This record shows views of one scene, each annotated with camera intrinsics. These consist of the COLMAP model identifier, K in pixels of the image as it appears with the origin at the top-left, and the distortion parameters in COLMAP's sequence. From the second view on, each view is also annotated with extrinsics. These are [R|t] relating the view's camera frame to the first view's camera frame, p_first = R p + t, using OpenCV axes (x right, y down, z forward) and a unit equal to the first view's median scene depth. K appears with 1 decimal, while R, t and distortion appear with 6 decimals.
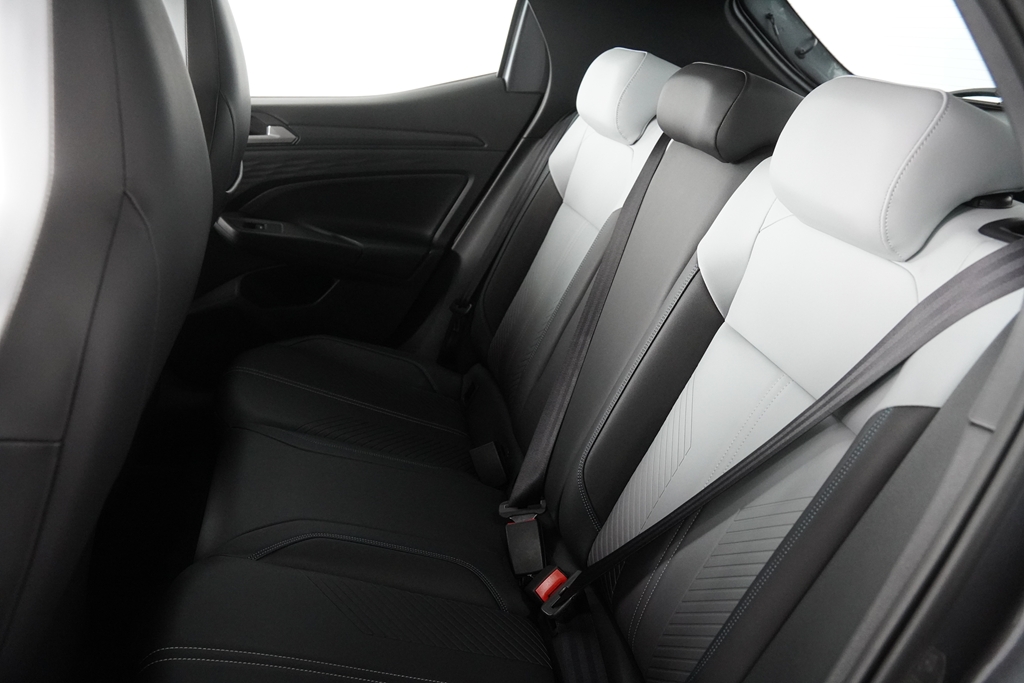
lens RADIAL K [[918.0, 0, 512.0], [0, 918.0, 341.5], [0, 0, 1]] dist [-0.076315, 0.008062]
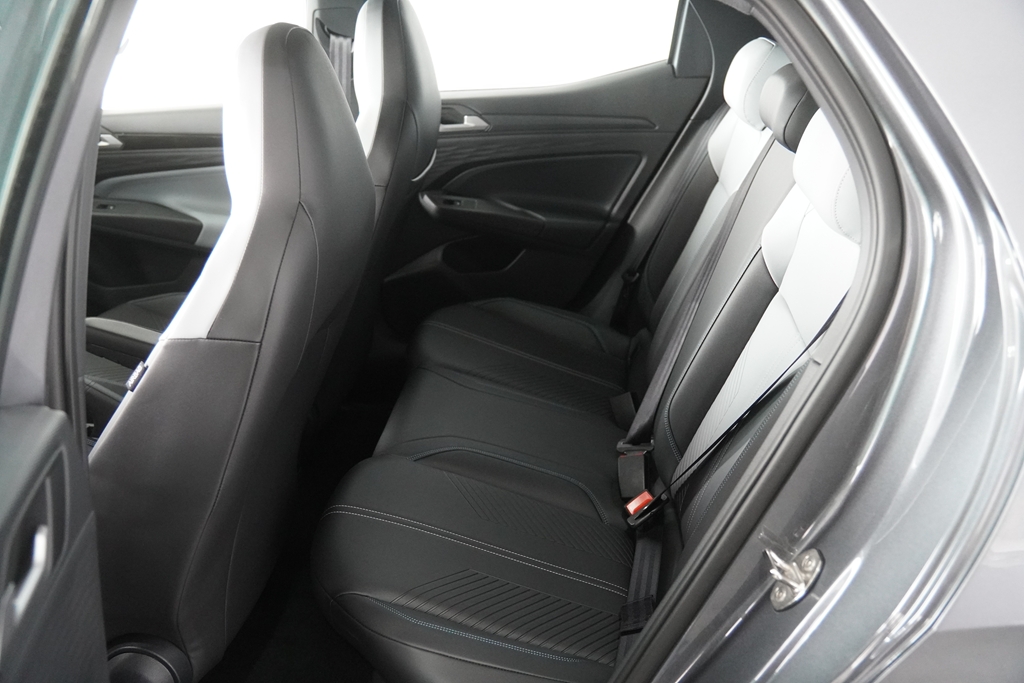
lens RADIAL K [[1302.5, 0, 512.0], [0, 1302.5, 341.5], [0, 0, 1]] dist [0.145965, 0.096365]
pose [[0.938298, 0.037715, -0.343765, 0.368043], [-0.033760, 0.999277, 0.017485, 0.019590], [0.344176, -0.004801, 0.938893, -0.543034]]
